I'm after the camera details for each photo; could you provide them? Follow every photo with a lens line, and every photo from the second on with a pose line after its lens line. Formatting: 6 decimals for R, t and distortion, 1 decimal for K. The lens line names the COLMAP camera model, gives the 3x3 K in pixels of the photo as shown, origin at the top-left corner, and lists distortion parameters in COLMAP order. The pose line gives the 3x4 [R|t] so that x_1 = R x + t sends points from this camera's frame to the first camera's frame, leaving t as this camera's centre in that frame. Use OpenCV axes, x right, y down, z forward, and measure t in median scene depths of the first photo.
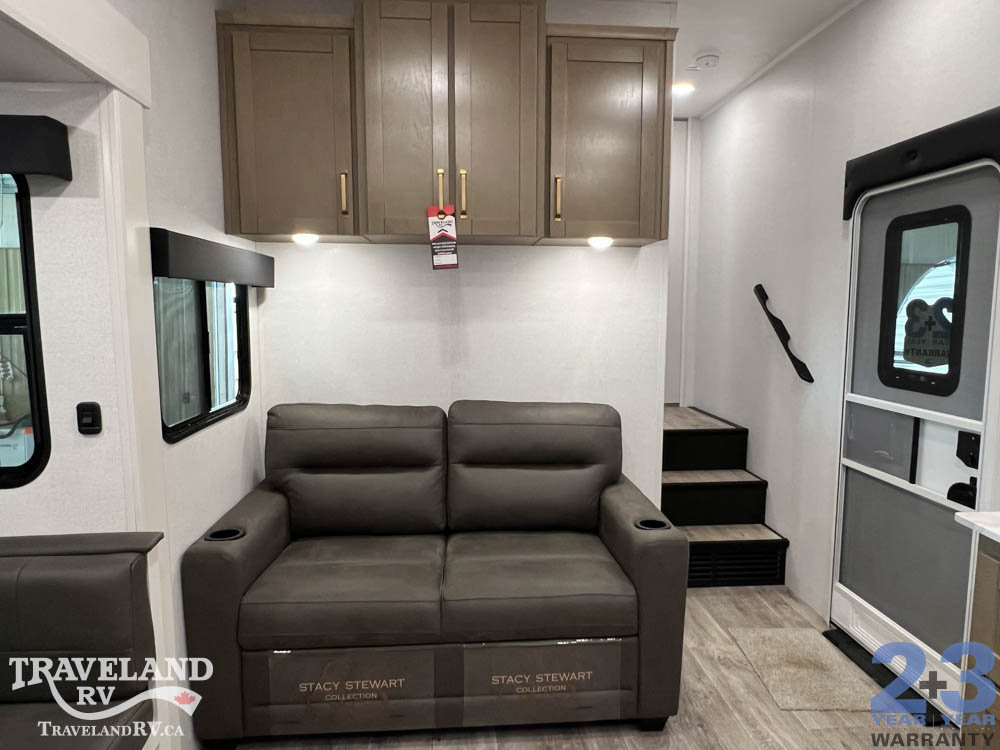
lens RADIAL K [[640.1, 0, 508.3], [0, 640.1, 373.0], [0, 0, 1]] dist [0.003600, -0.001216]
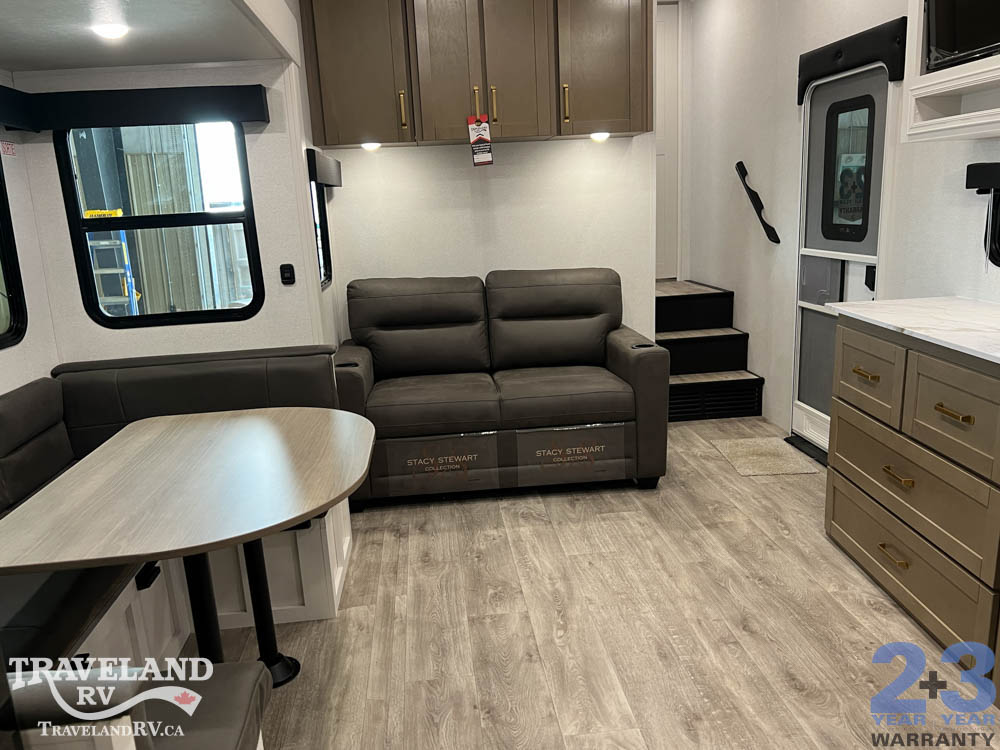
lens RADIAL K [[787.6, 0, 499.6], [0, 787.6, 379.1], [0, 0, 1]] dist [0.105315, -0.161744]
pose [[0.998560, -0.053109, 0.007588, -0.092733], [0.051823, 0.991469, 0.119596, 0.073747], [-0.013875, -0.119031, 0.992794, -0.619087]]
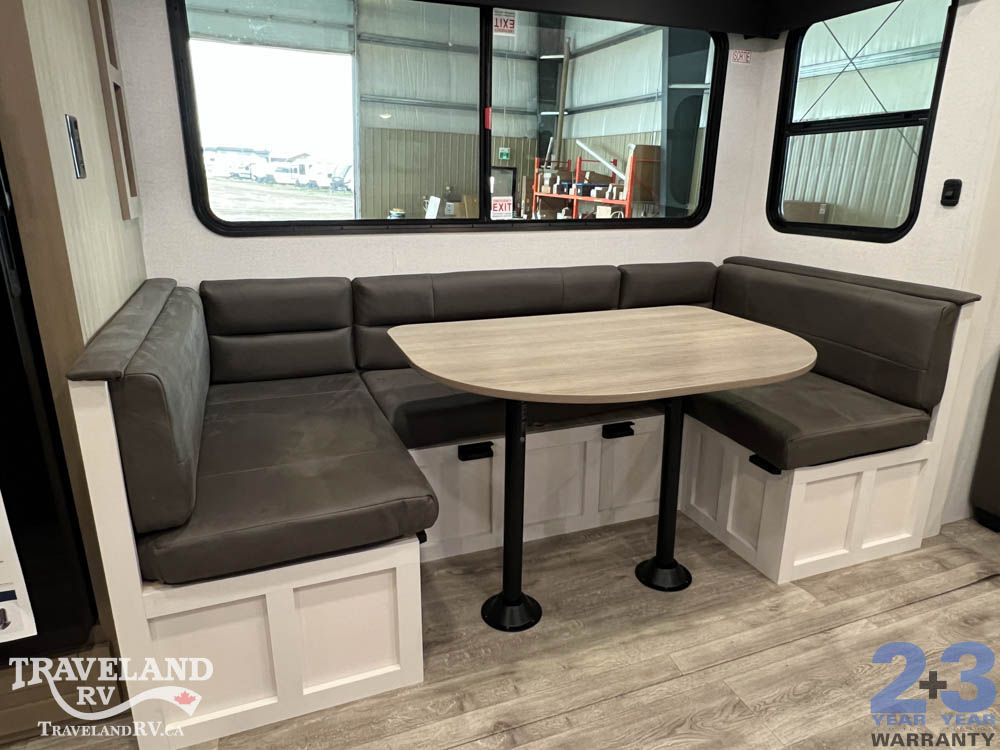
lens RADIAL K [[645.9, 0, 501.7], [0, 645.9, 370.2], [0, 0, 1]] dist [-0.000434, -0.001386]
pose [[0.281712, 0.281323, -0.917331, 0.216859], [-0.110593, 0.959200, 0.260201, 0.105425], [0.953104, 0.028148, 0.301330, -0.128224]]
